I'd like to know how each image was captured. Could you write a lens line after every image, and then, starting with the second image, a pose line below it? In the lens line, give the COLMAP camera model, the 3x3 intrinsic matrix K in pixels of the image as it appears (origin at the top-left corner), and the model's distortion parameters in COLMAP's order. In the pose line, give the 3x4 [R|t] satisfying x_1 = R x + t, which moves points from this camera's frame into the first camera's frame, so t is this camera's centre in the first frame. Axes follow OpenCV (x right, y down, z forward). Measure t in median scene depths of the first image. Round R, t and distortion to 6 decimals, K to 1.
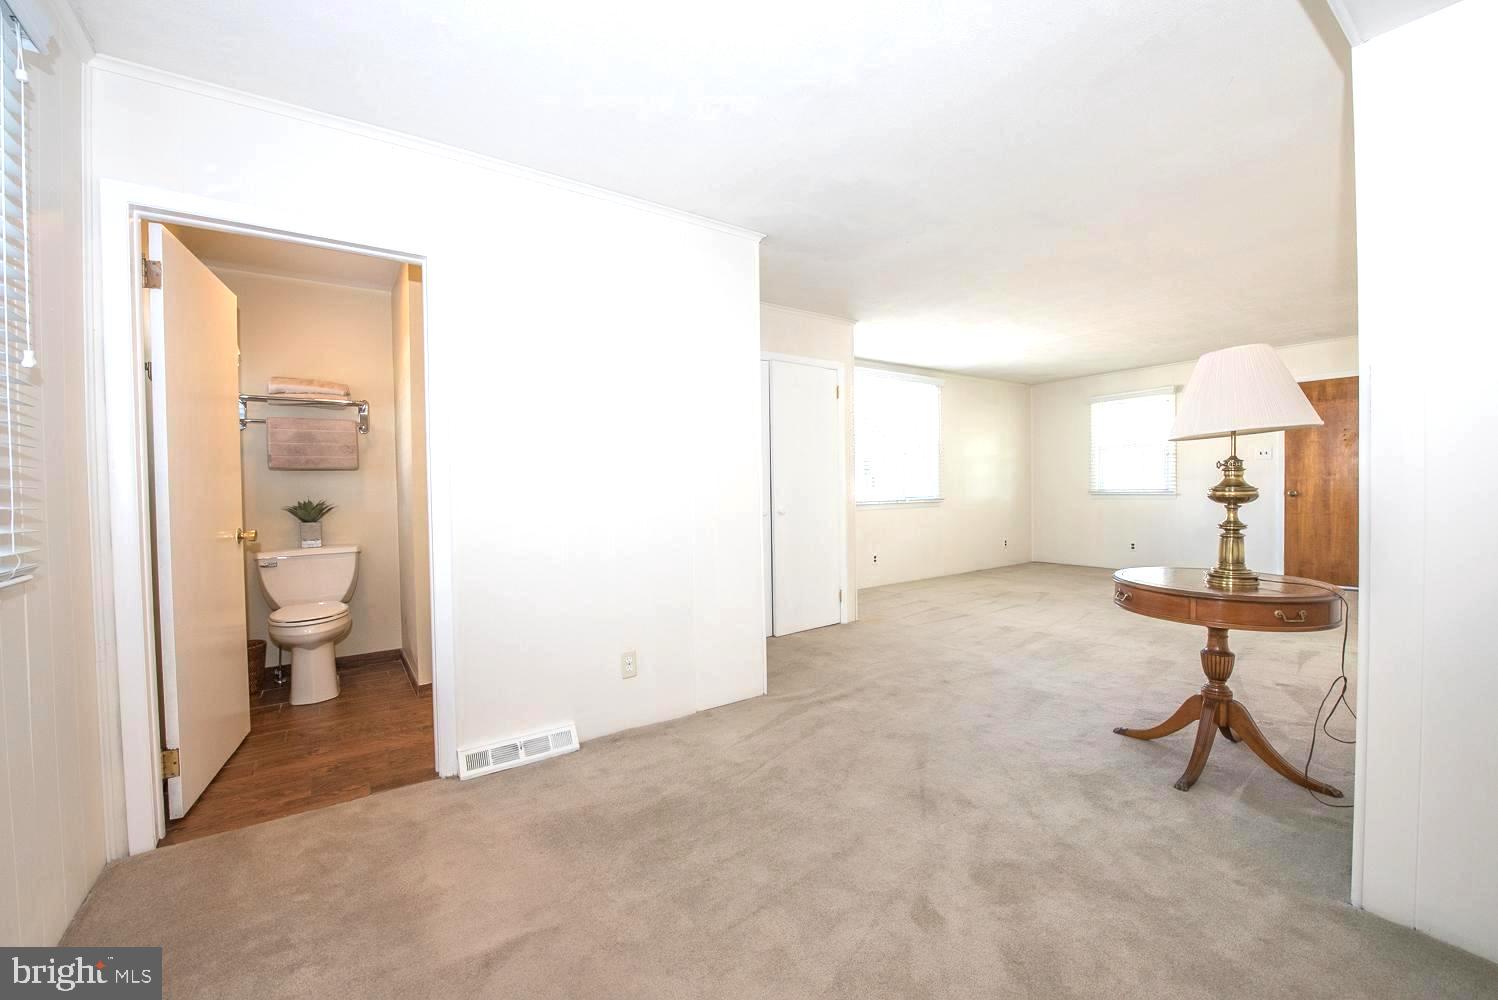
lens RADIAL K [[593.7, 0, 747.1], [0, 593.7, 501.8], [0, 0, 1]] dist [-0.019385, -0.000853]
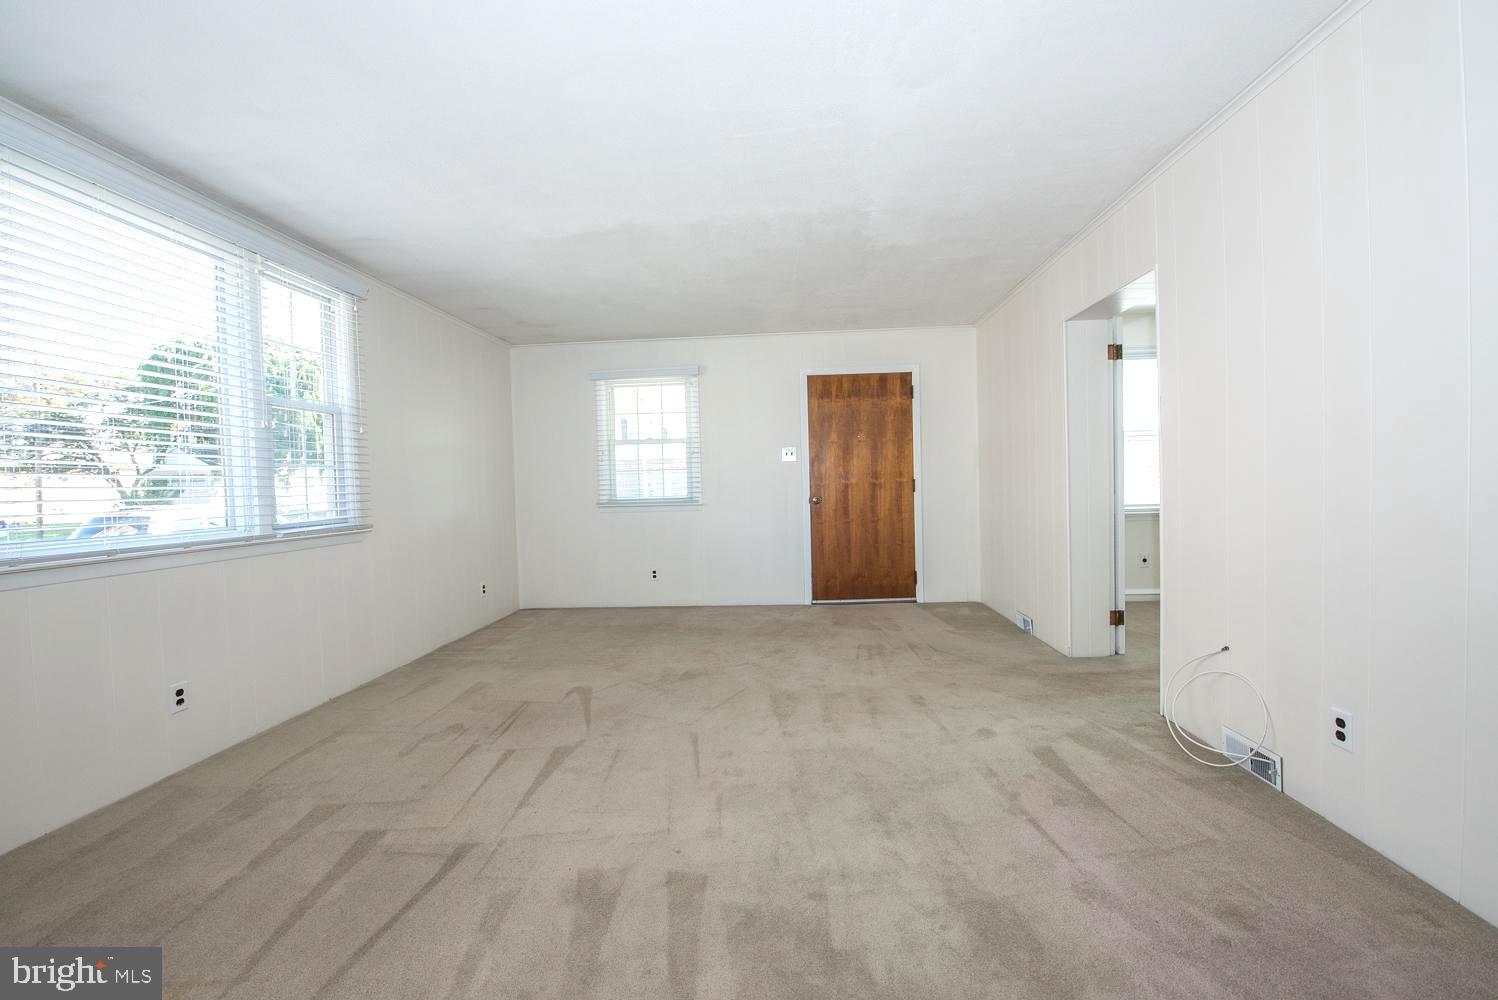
lens RADIAL K [[593.7, 0, 747.1], [0, 593.7, 501.8], [0, 0, 1]] dist [-0.019385, -0.000853]
pose [[0.630204, -0.020454, 0.776160, 0.172569], [0.034841, 0.999391, -0.001952, -0.013977], [-0.775647, 0.028273, 0.630533, 0.517394]]
